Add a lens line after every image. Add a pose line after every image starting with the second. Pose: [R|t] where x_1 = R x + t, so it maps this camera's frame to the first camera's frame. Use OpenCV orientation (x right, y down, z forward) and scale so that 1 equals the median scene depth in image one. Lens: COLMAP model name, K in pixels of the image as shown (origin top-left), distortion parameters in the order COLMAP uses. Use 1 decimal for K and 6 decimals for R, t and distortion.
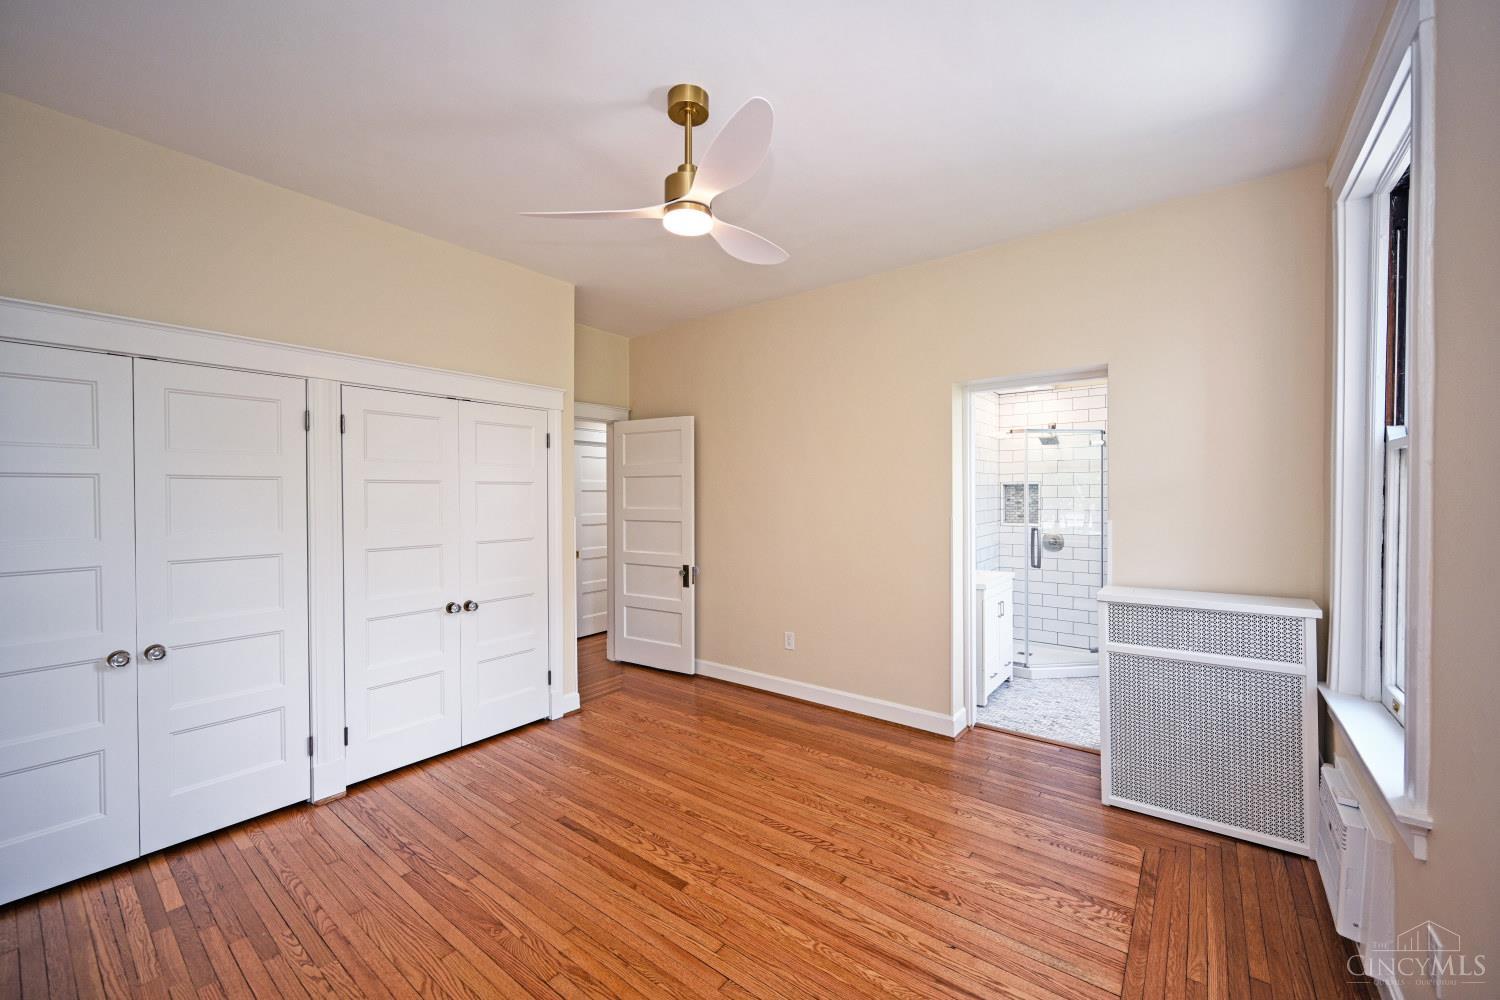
lens RADIAL K [[594.7, 0, 751.1], [0, 594.7, 506.6], [0, 0, 1]] dist [0.000747, 0.000094]
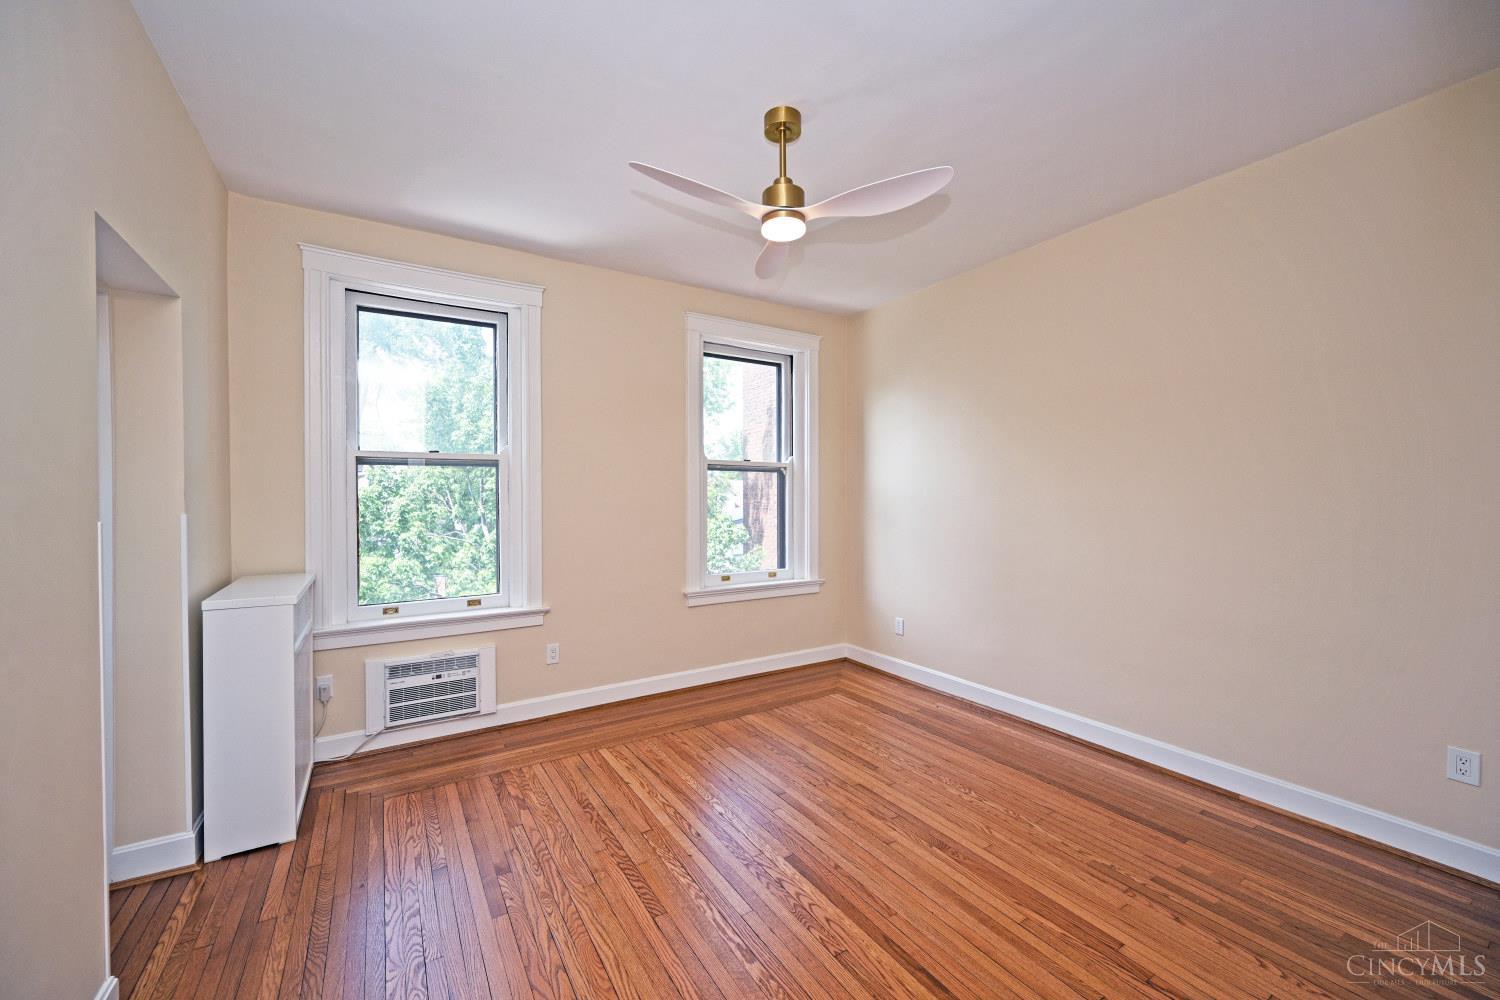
lens RADIAL K [[579.0, 0, 758.2], [0, 579.0, 492.1], [0, 0, 1]] dist [-0.001273, -0.000074]
pose [[-0.940331, 0.012473, 0.340031, -0.353981], [0.016124, 0.999839, 0.007914, 0.001949], [-0.339878, 0.012924, -0.940381, 1.681354]]
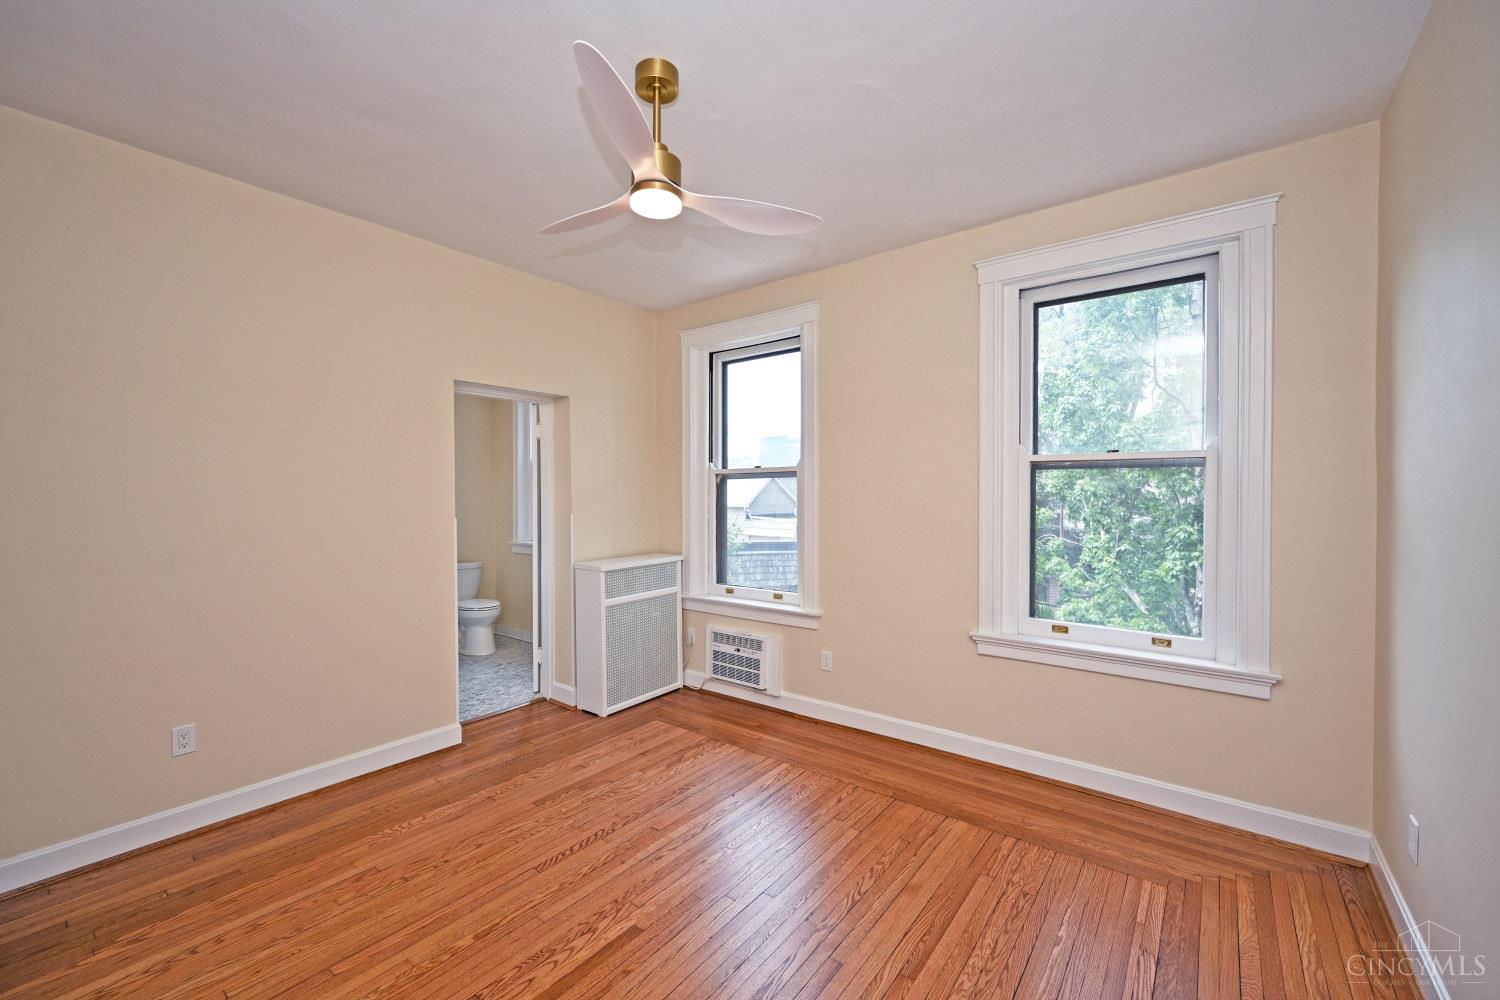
lens RADIAL K [[599.6, 0, 750.0], [0, 599.6, 500.0], [0, 0, 1]] dist [-0.002498, -0.000141]
pose [[-0.005183, -0.003252, 0.999981, -0.875829], [0.020303, 0.999788, 0.003356, -0.006003], [-0.999780, 0.020320, -0.005116, 0.709807]]
